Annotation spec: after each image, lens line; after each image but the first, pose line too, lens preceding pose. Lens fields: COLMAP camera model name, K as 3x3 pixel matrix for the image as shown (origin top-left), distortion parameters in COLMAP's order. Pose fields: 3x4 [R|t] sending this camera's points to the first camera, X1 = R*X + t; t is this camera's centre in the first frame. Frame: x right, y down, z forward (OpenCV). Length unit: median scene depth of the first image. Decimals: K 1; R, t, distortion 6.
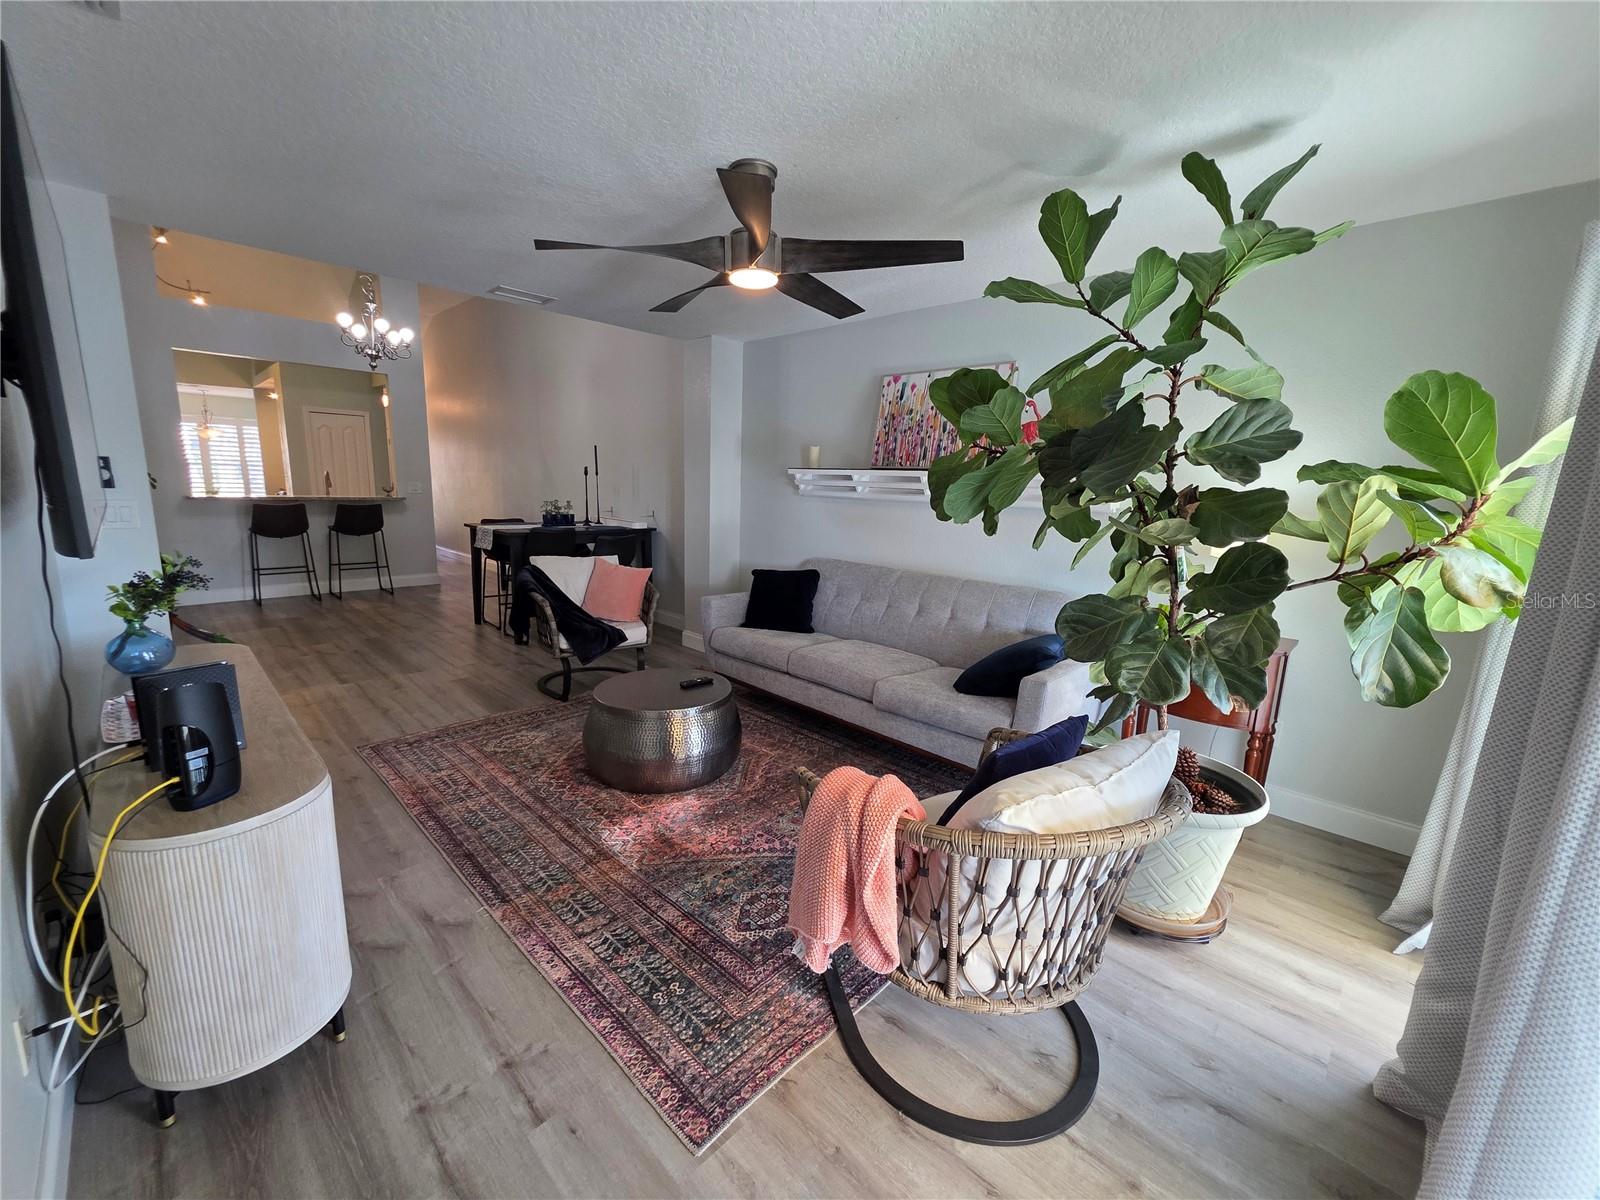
lens RADIAL K [[636.7, 0, 795.6], [0, 636.7, 603.3], [0, 0, 1]] dist [0.002897, -0.000787]
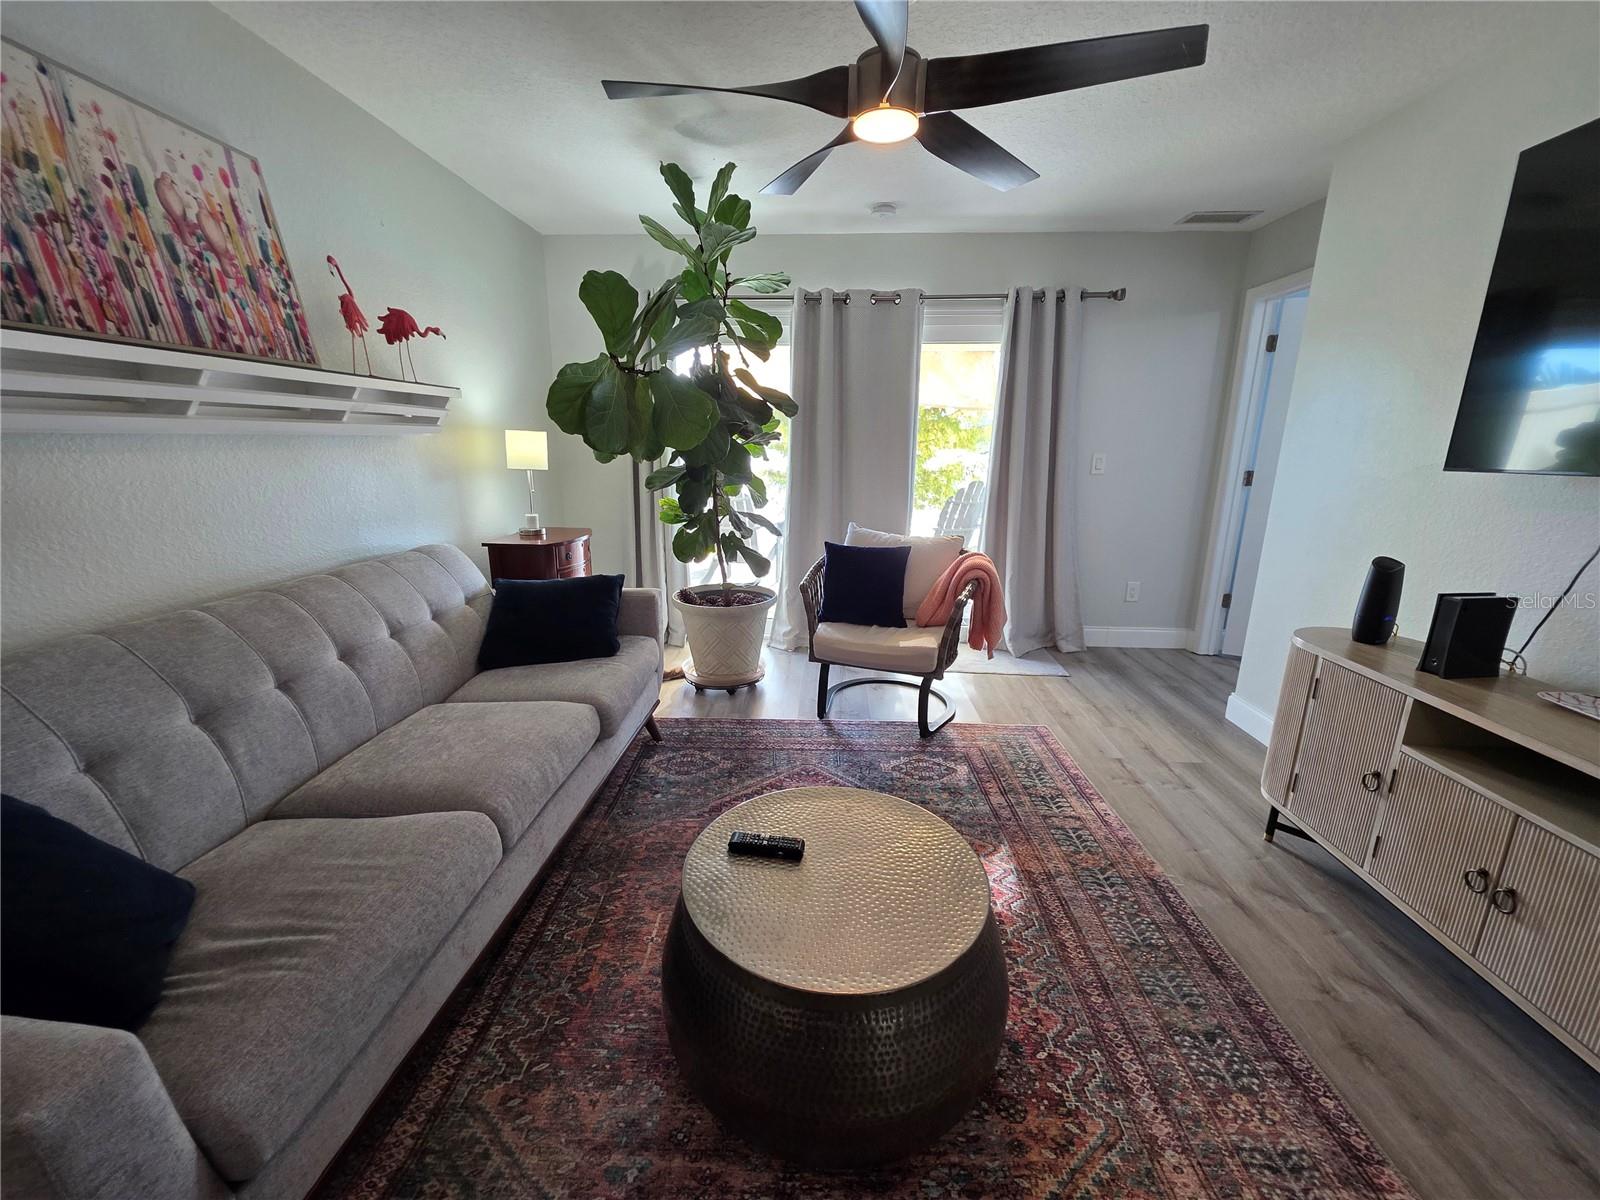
lens RADIAL K [[640.9, 0, 794.3], [0, 640.9, 598.7], [0, 0, 1]] dist [0.002602, -0.000623]
pose [[-0.659404, -0.220220, 0.718811, -0.700185], [0.112041, 0.916670, 0.383619, -0.322509], [-0.743393, 0.333496, -0.579782, 1.807625]]
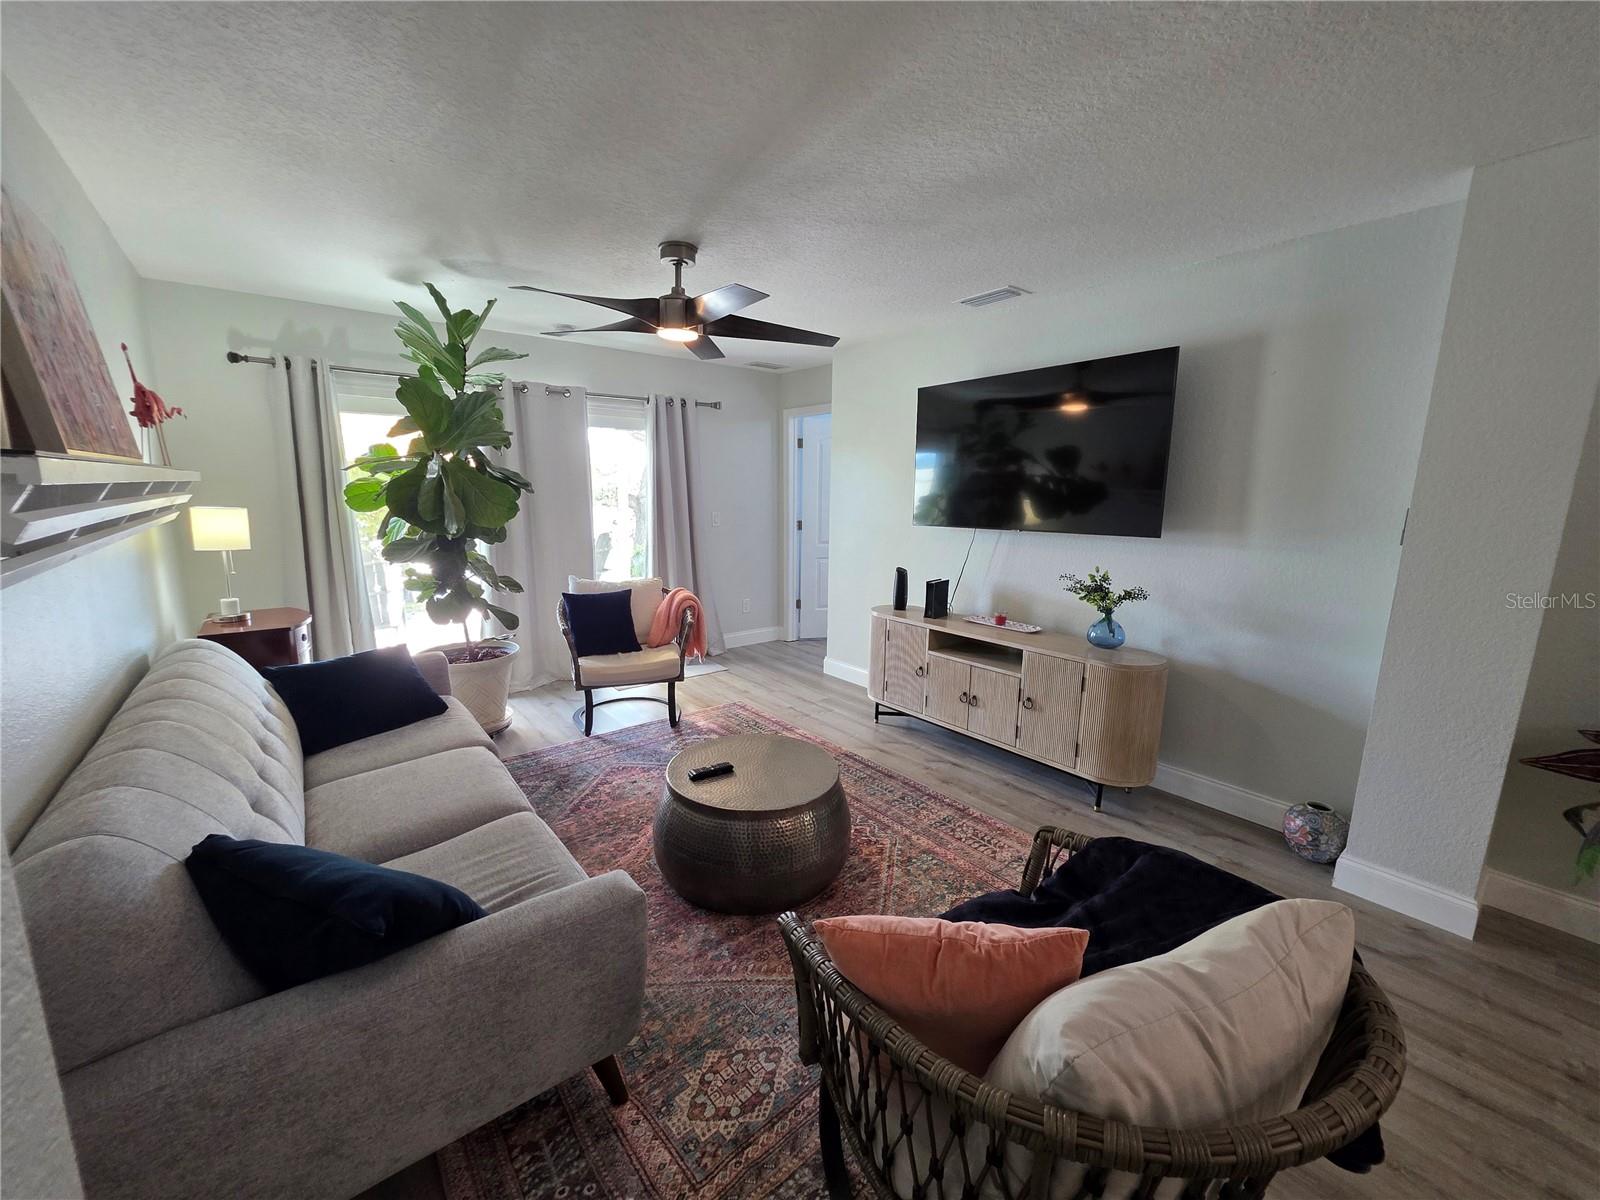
lens RADIAL K [[638.4, 0, 794.9], [0, 638.4, 599.7], [0, 0, 1]] dist [0.001395, -0.000335]
pose [[-0.991376, -0.066446, 0.112954, -0.494127], [-0.021335, 0.932263, 0.361152, -0.513519], [-0.129300, 0.355627, -0.925641, 2.444300]]
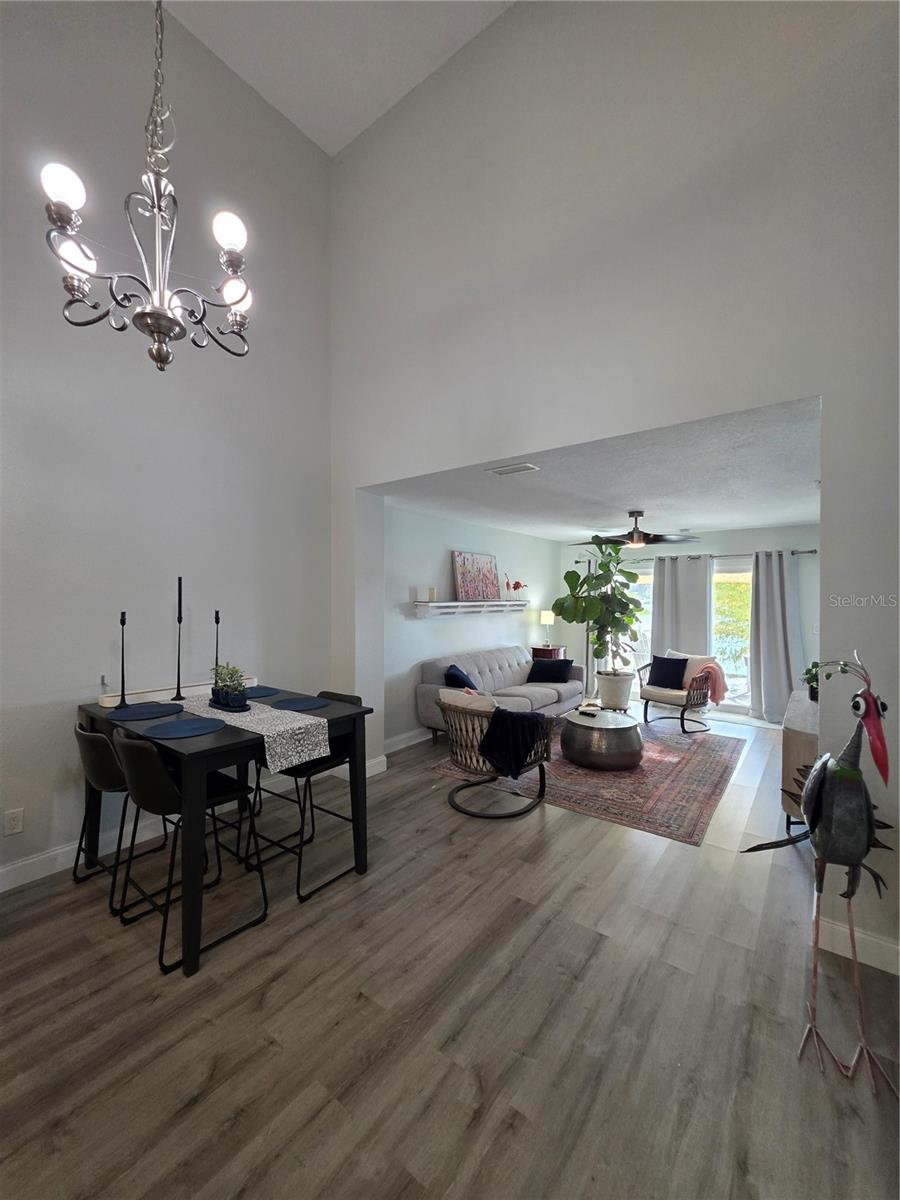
lens RADIAL K [[480.7, 0, 450.0], [0, 480.7, 600.0], [0, 0, 1]] dist [0.002602, -0.000623]
pose [[-0.117477, -0.044224, 0.992090, -2.376657], [0.180979, 0.981325, 0.065174, -0.599720], [-0.976445, 0.187204, -0.107280, 2.288966]]
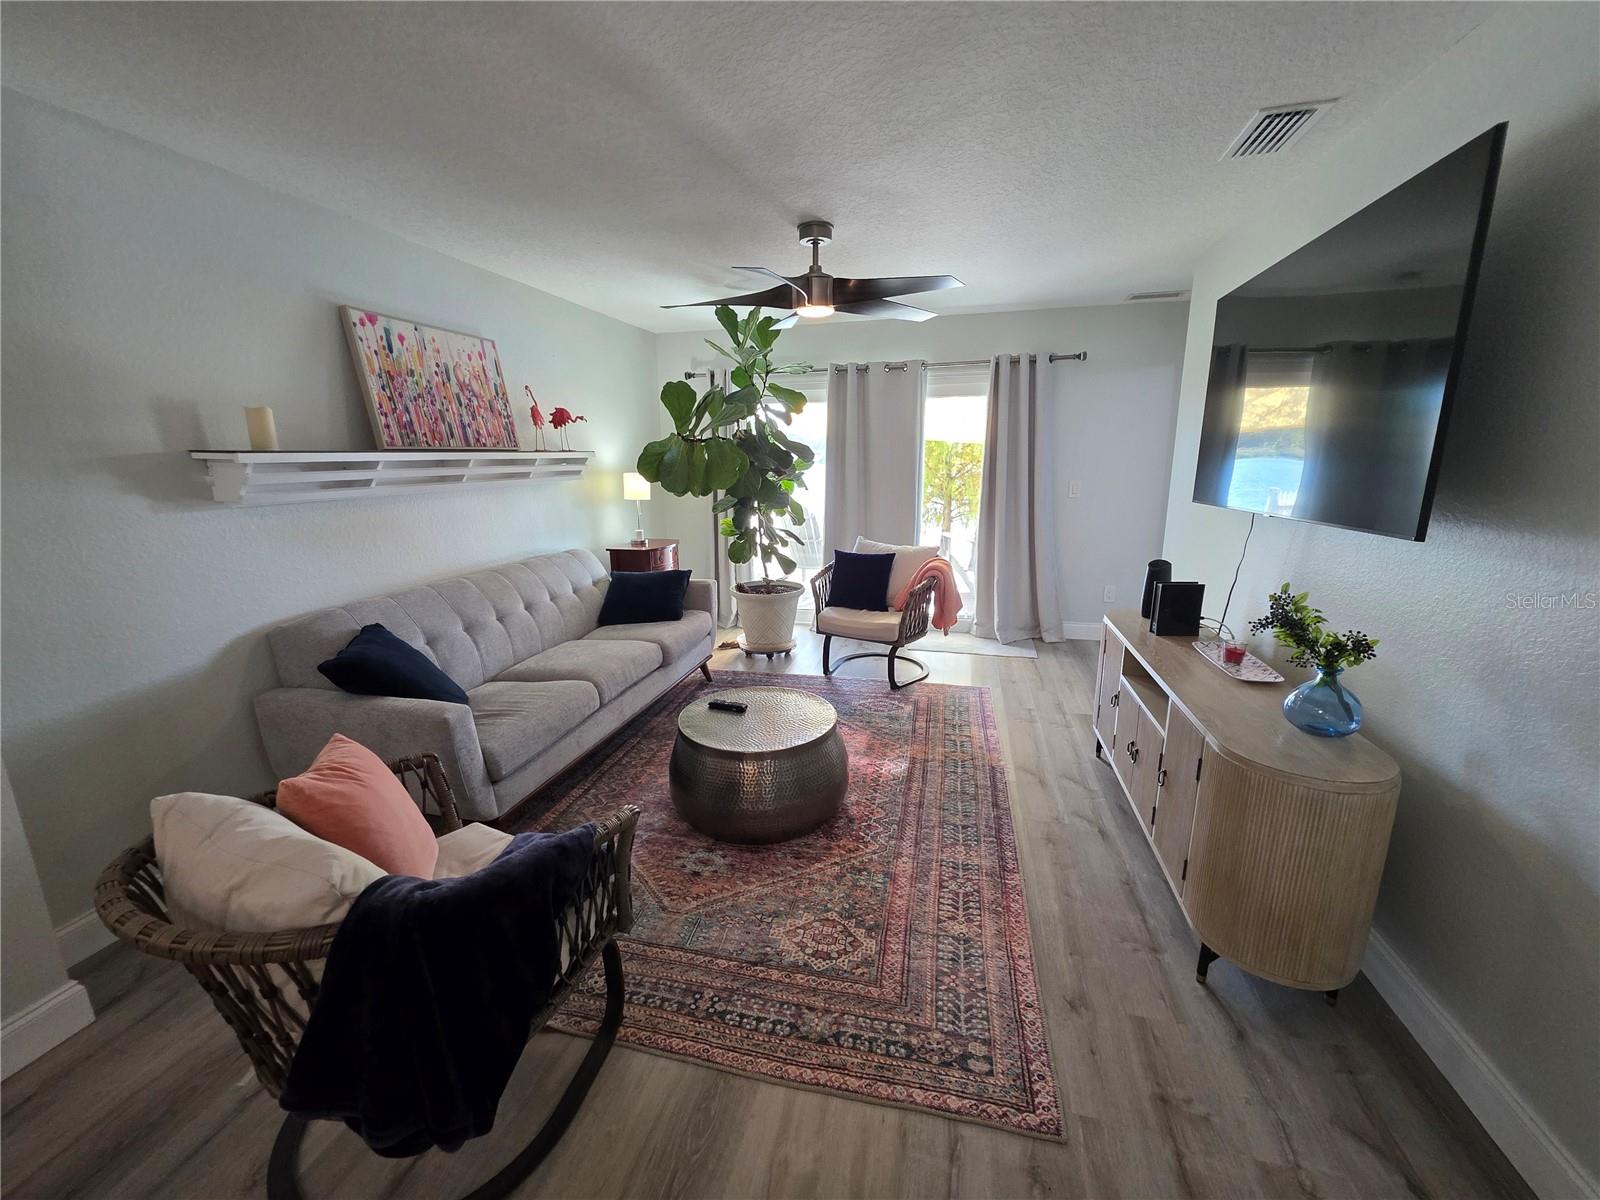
lens RADIAL K [[638.4, 0, 794.9], [0, 638.4, 599.7], [0, 0, 1]] dist [0.001395, -0.000335]
pose [[-0.502649, -0.219032, 0.836283, -1.358309], [0.159912, 0.927118, 0.338939, -0.437420], [-0.849571, 0.304099, -0.430990, 1.897322]]
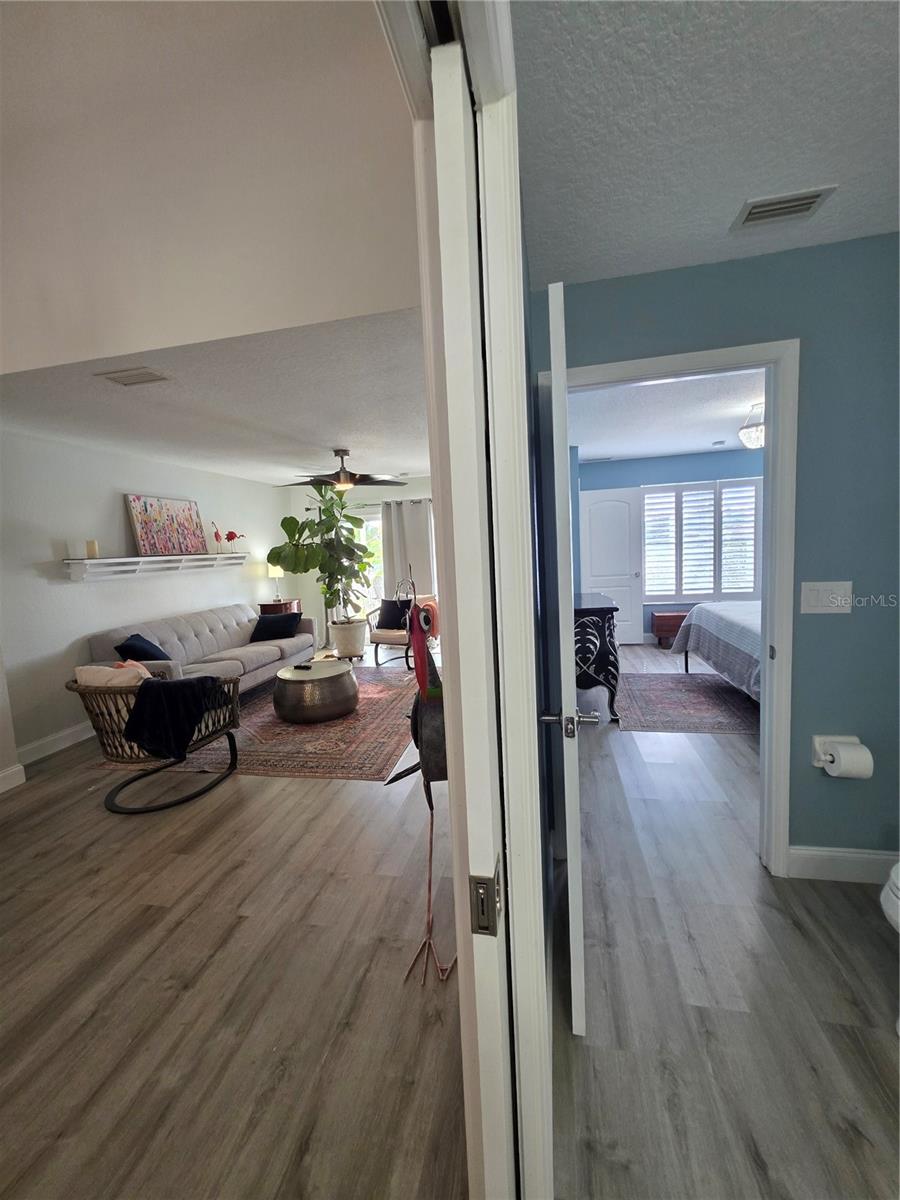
lens RADIAL K [[478.8, 0, 450.2], [0, 478.8, 596.8], [0, 0, 1]] dist [0.001395, -0.000335]
pose [[-0.538628, -0.094899, 0.837183, -2.327874], [0.192270, 0.953574, 0.231795, -0.471181], [-0.820313, 0.285816, -0.495375, 1.939141]]
